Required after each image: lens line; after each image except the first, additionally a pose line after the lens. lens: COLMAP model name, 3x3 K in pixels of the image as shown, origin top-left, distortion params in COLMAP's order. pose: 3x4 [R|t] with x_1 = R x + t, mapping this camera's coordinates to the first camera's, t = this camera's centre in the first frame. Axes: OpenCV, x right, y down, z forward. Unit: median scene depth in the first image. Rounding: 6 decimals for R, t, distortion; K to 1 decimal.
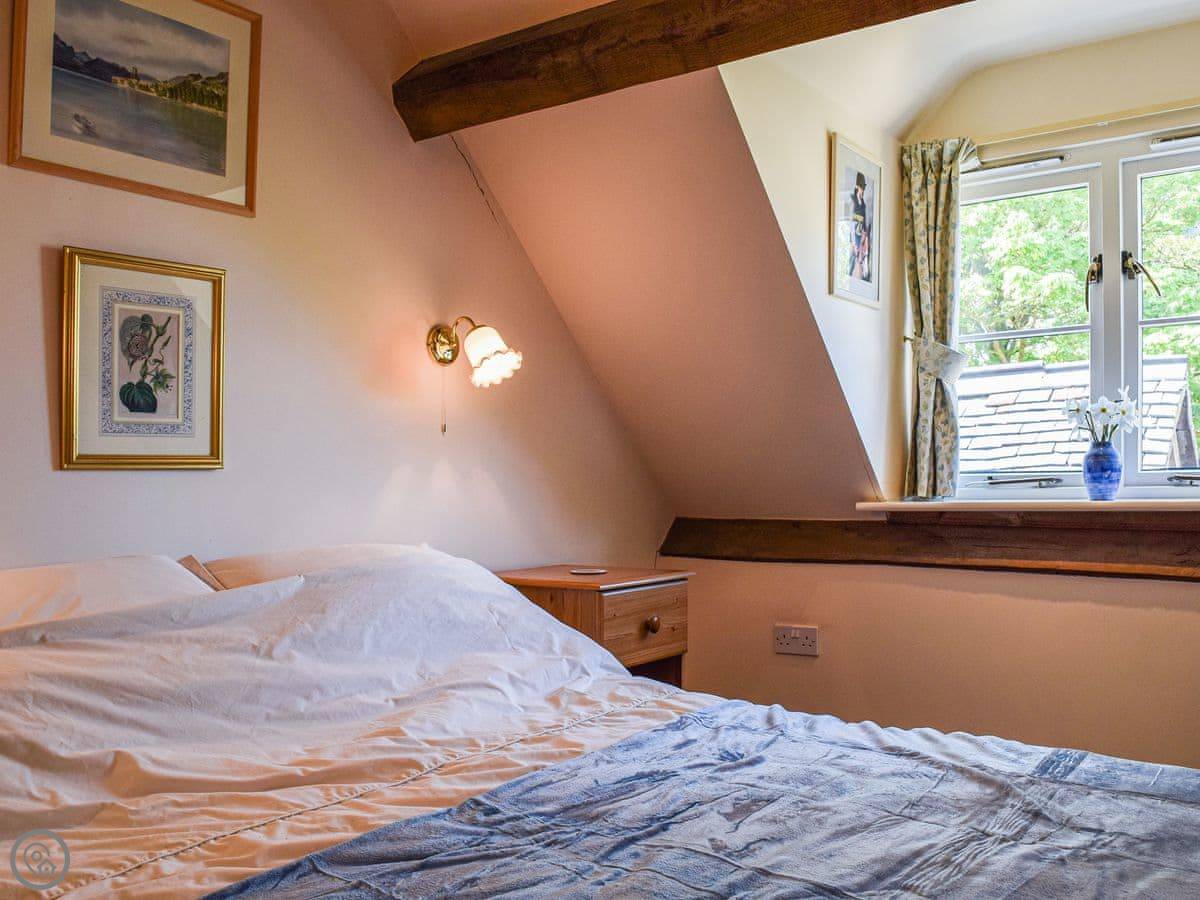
lens RADIAL K [[1078.8, 0, 635.0], [0, 1078.8, 514.2], [0, 0, 1]] dist [-0.093607, 0.021503]
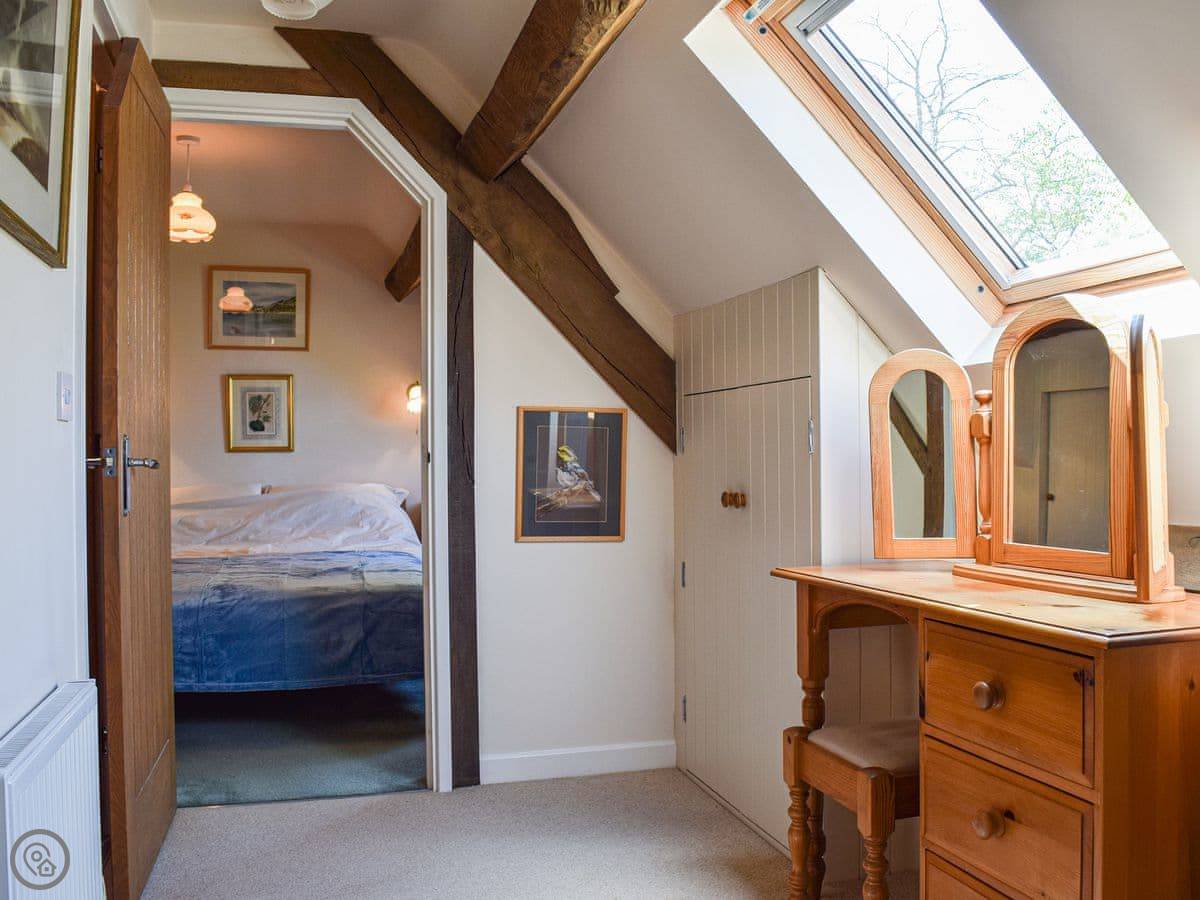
lens RADIAL K [[1078.8, 0, 606.5], [0, 1078.8, 445.6], [0, 0, 1]] dist [-0.093607, 0.021503]
pose [[0.789770, 0.006666, -0.613366, 1.913070], [-0.022989, 0.999560, -0.018737, -0.028254], [0.612972, 0.028898, 0.789576, -0.613256]]
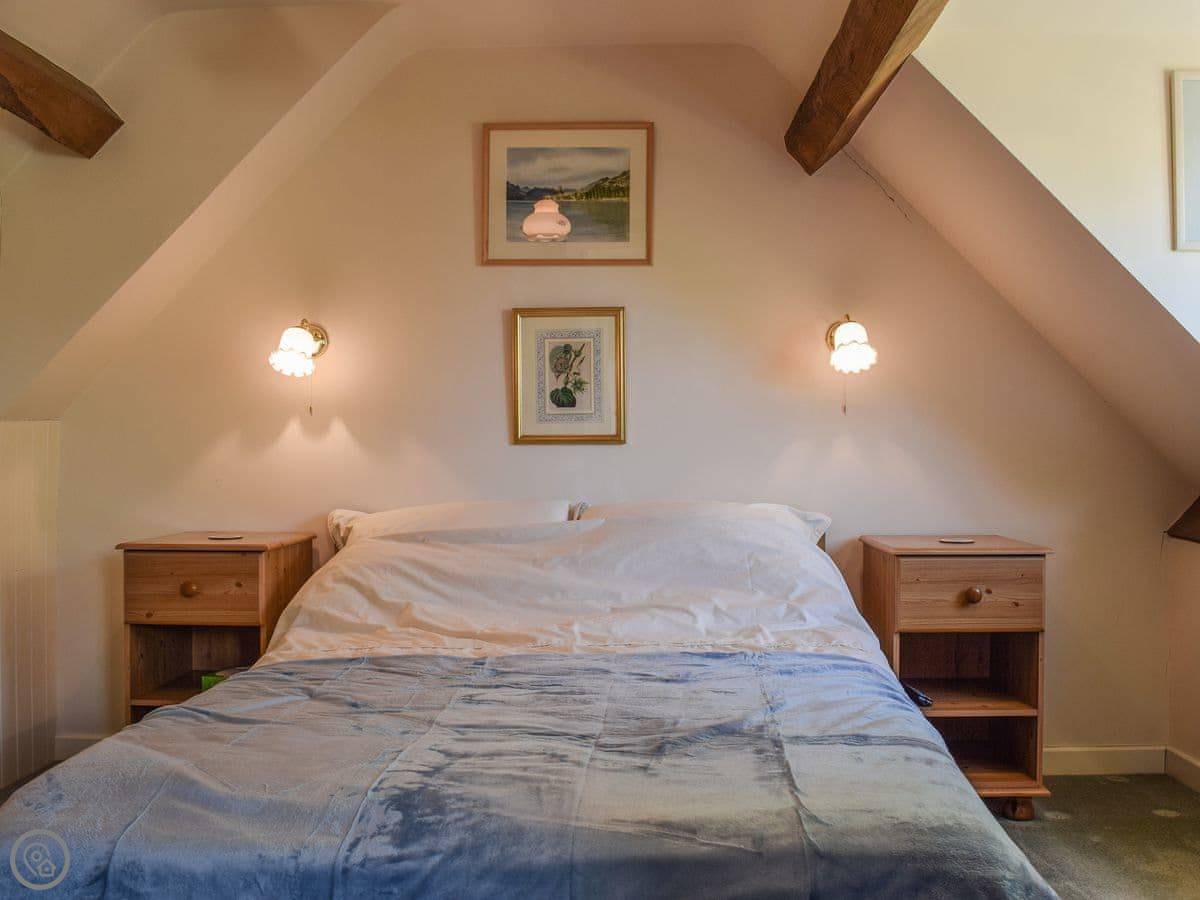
lens RADIAL K [[1078.8, 0, 603.3], [0, 1078.8, 438.8], [0, 0, 1]] dist [-0.093607, 0.021503]
pose [[0.556992, 0.001459, -0.830517, 0.870937], [-0.031897, 0.999298, -0.019637, -0.021199], [0.829905, 0.037429, 0.556647, 0.168946]]
